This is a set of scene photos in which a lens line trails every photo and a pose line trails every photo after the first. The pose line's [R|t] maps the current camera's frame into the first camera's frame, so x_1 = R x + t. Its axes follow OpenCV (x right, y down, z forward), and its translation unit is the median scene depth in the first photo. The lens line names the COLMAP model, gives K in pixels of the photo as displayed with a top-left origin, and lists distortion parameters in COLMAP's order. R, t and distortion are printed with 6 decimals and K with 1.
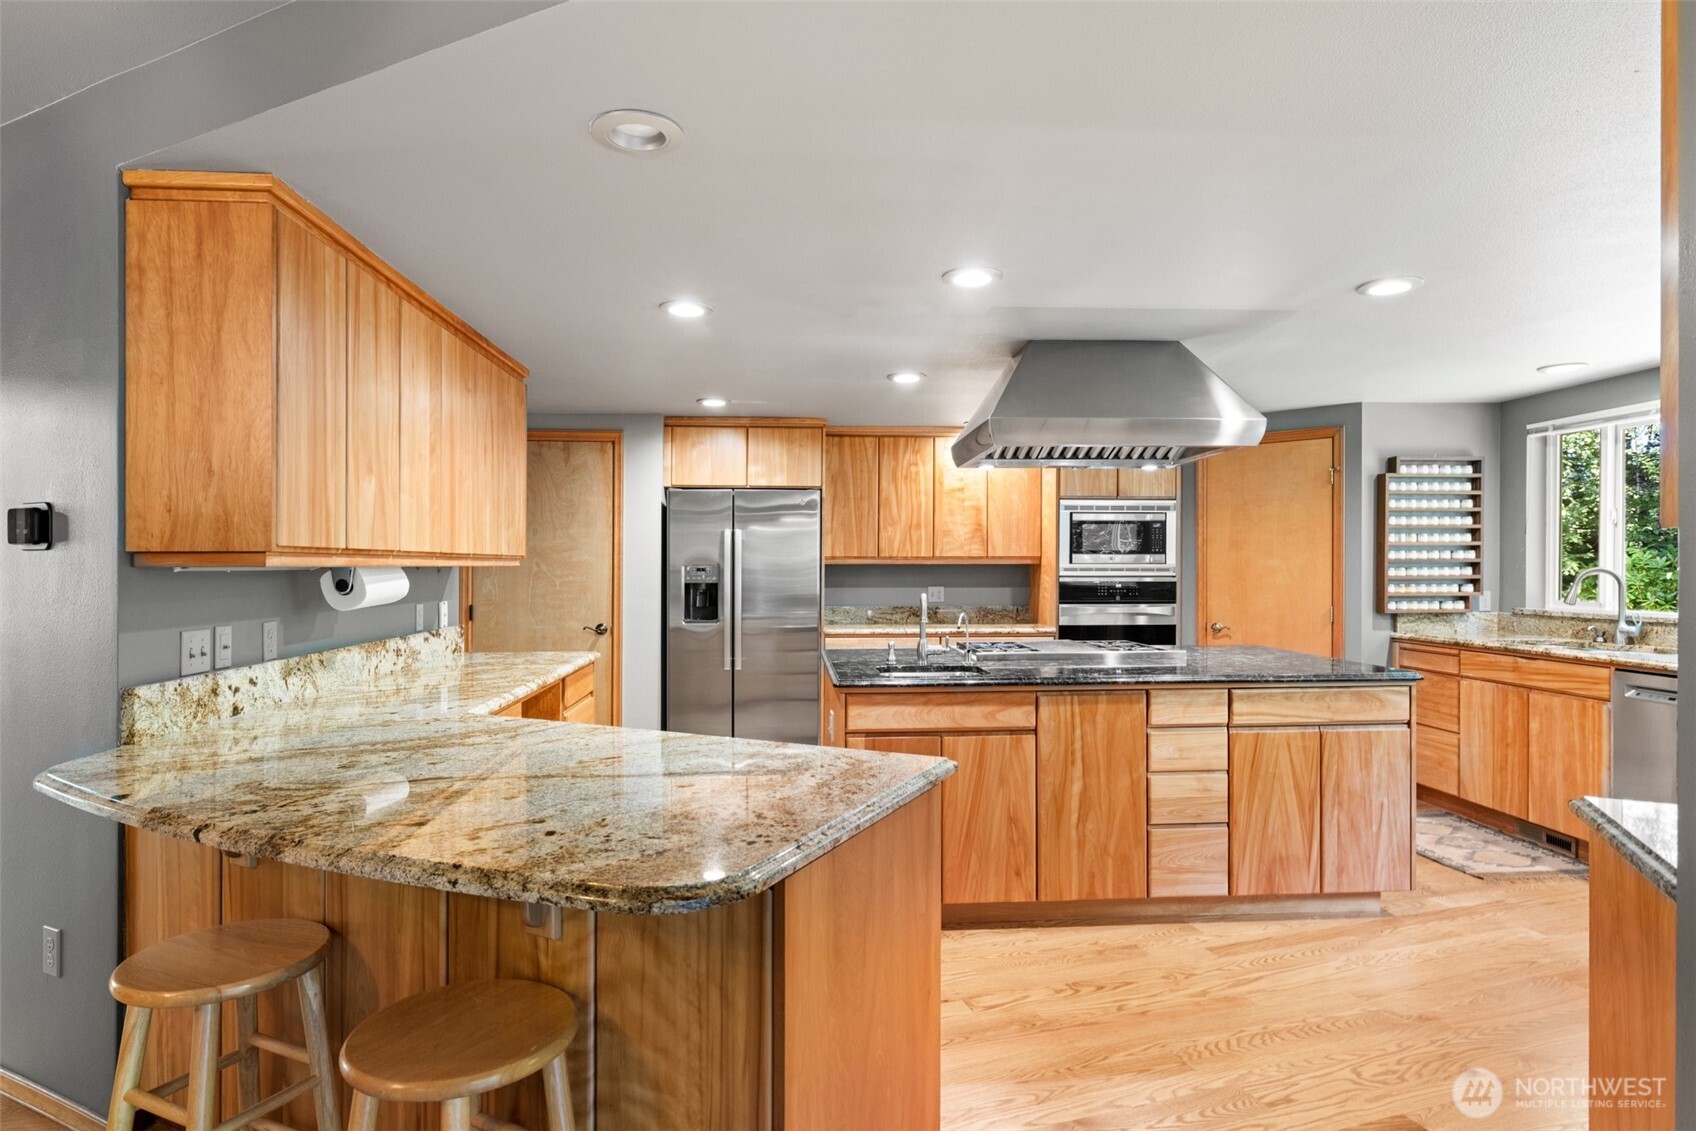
lens RADIAL K [[921.7, 0, 848.0], [0, 921.7, 565.5], [0, 0, 1]] dist [0.001221, -0.000484]
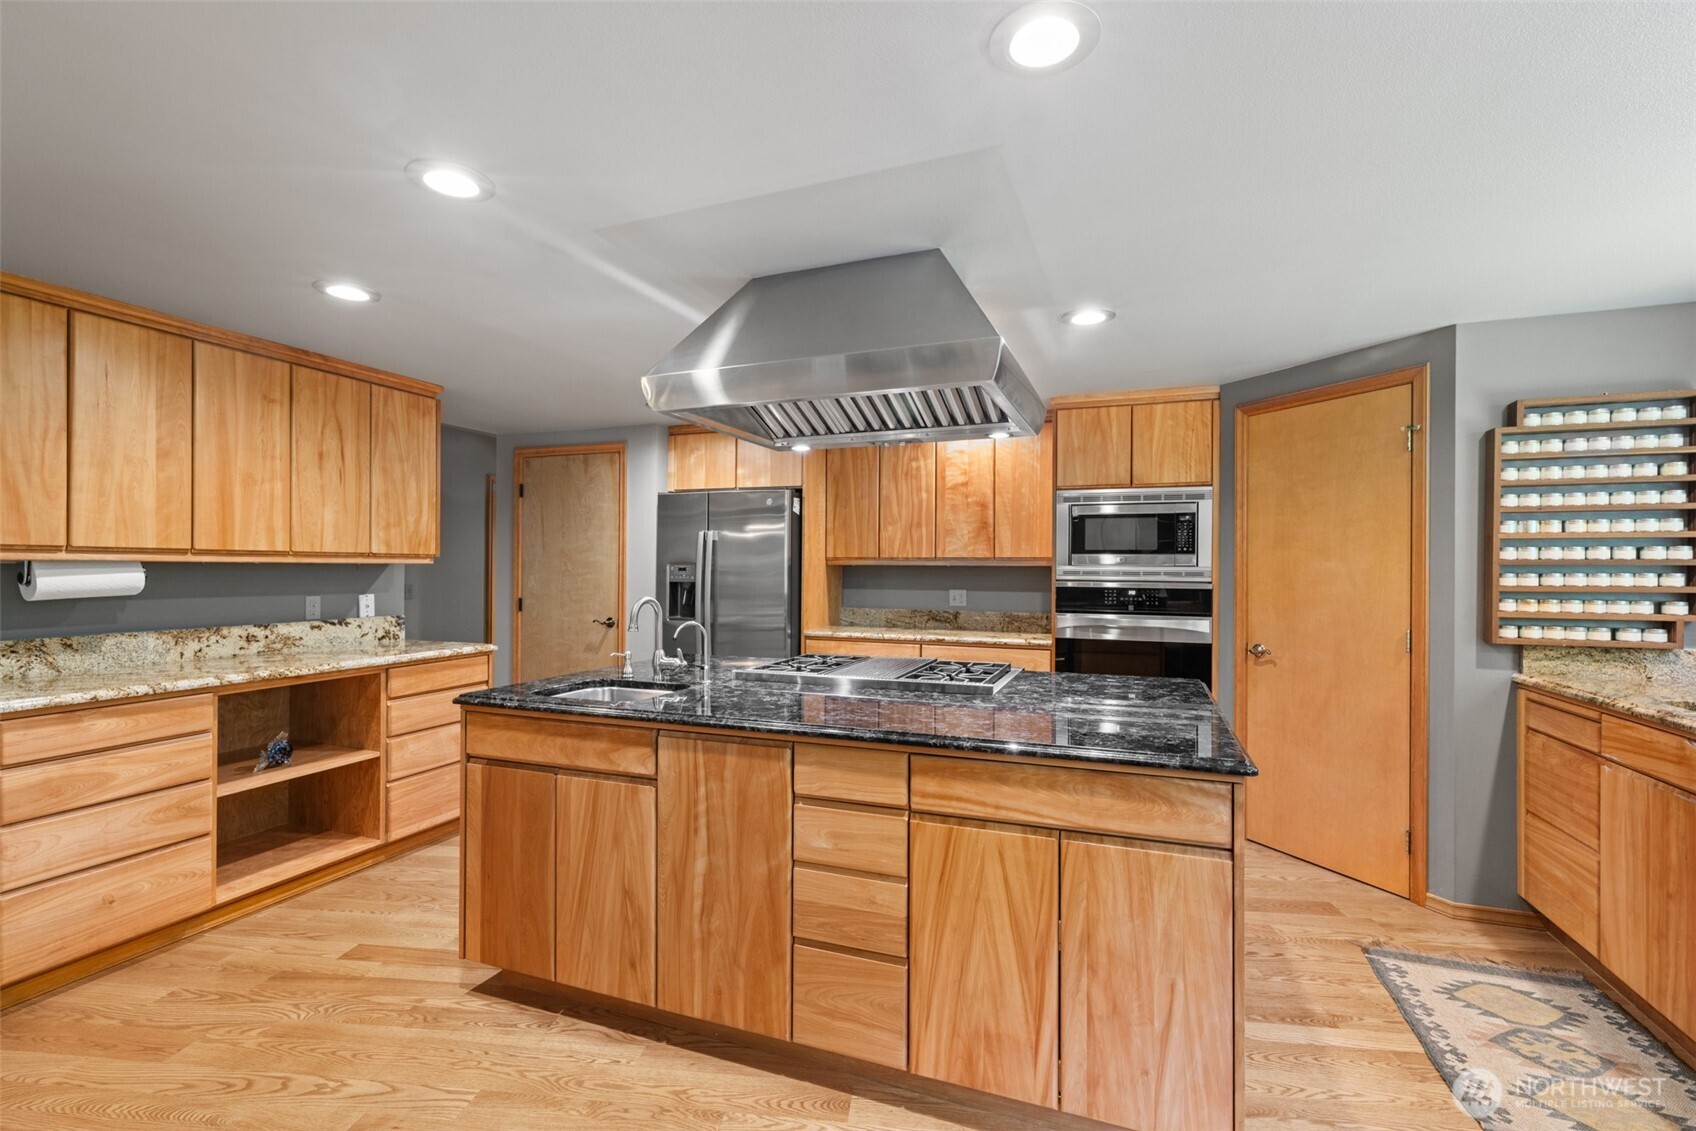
lens RADIAL K [[747.6, 0, 848.0], [0, 747.6, 565.5], [0, 0, 1]] dist [0.001727, 0.000521]
pose [[0.906286, 0.004733, -0.422638, 0.425721], [-0.006789, 0.999971, -0.003361, 0.002017], [0.422610, 0.005915, 0.906292, 0.356921]]
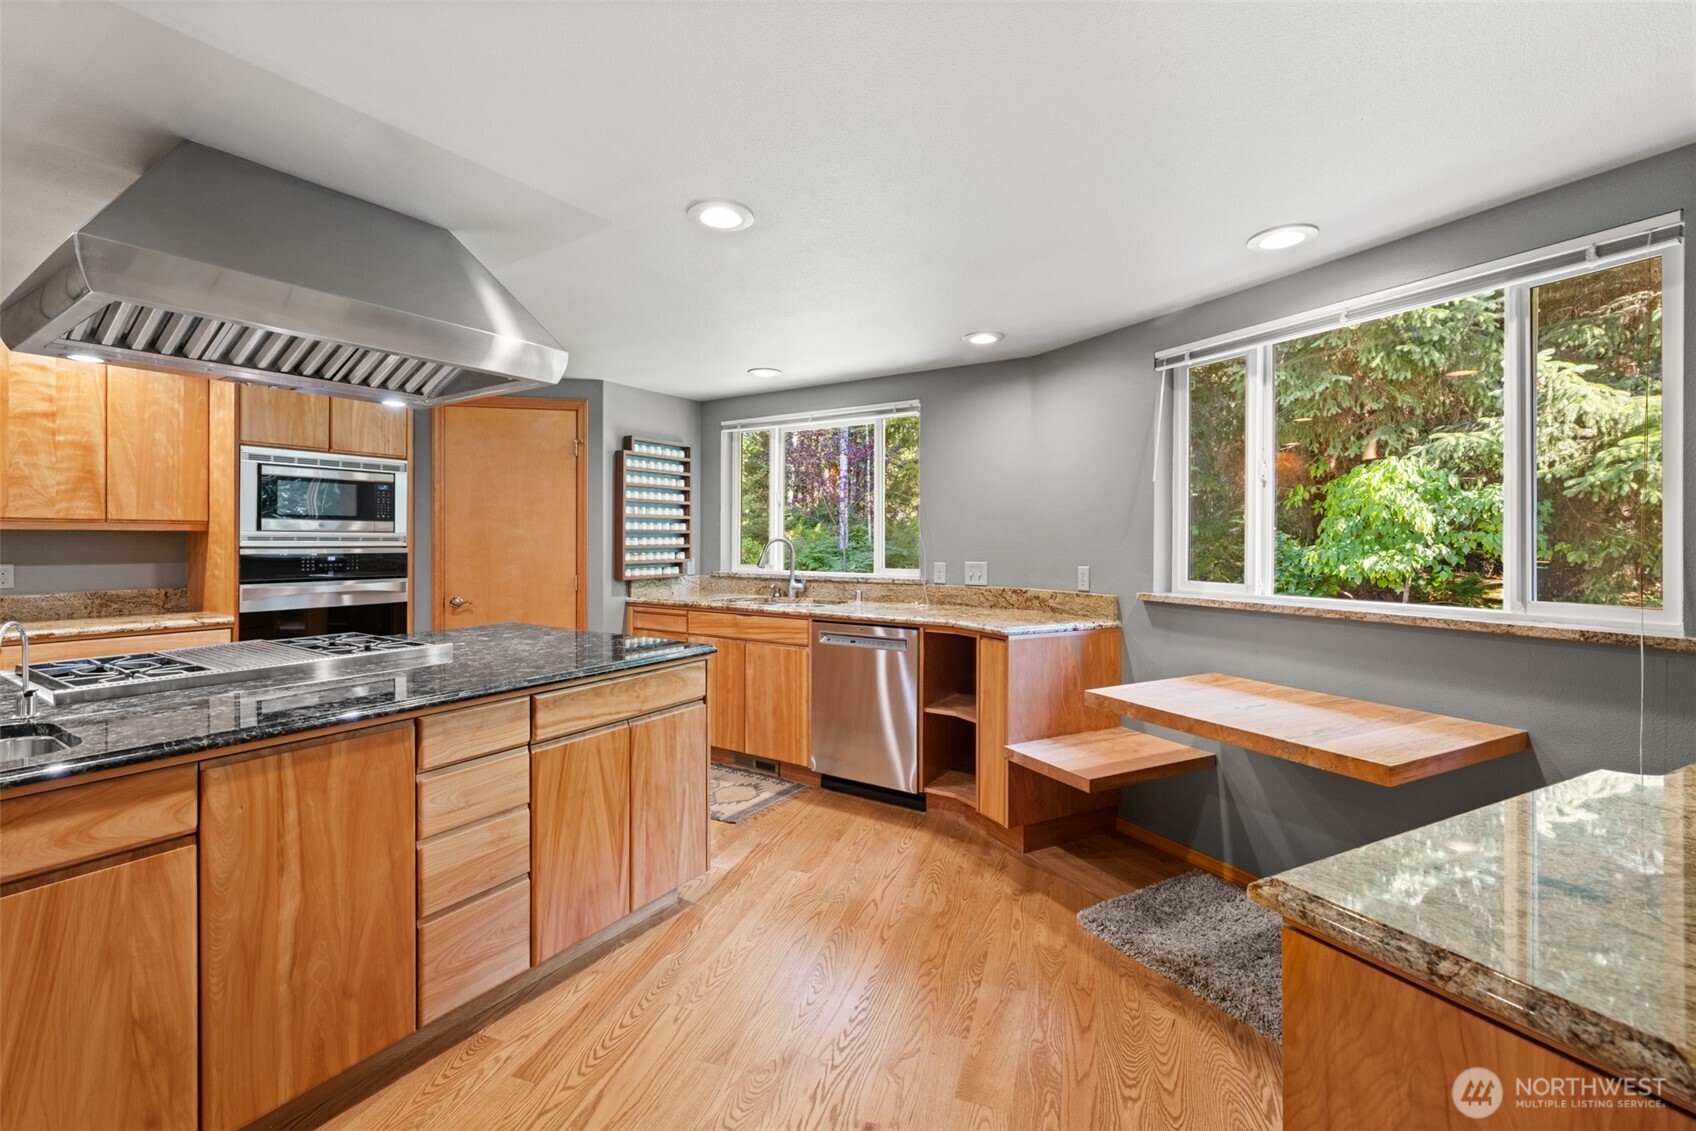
lens RADIAL K [[724.9, 0, 834.9], [0, 724.9, 545.8], [0, 0, 1]] dist [0.000694, 0.000394]
pose [[0.606343, -0.003960, 0.795193, 0.065505], [-0.004979, 0.999949, 0.008776, 0.003466], [-0.795188, -0.009281, 0.606292, 0.315390]]
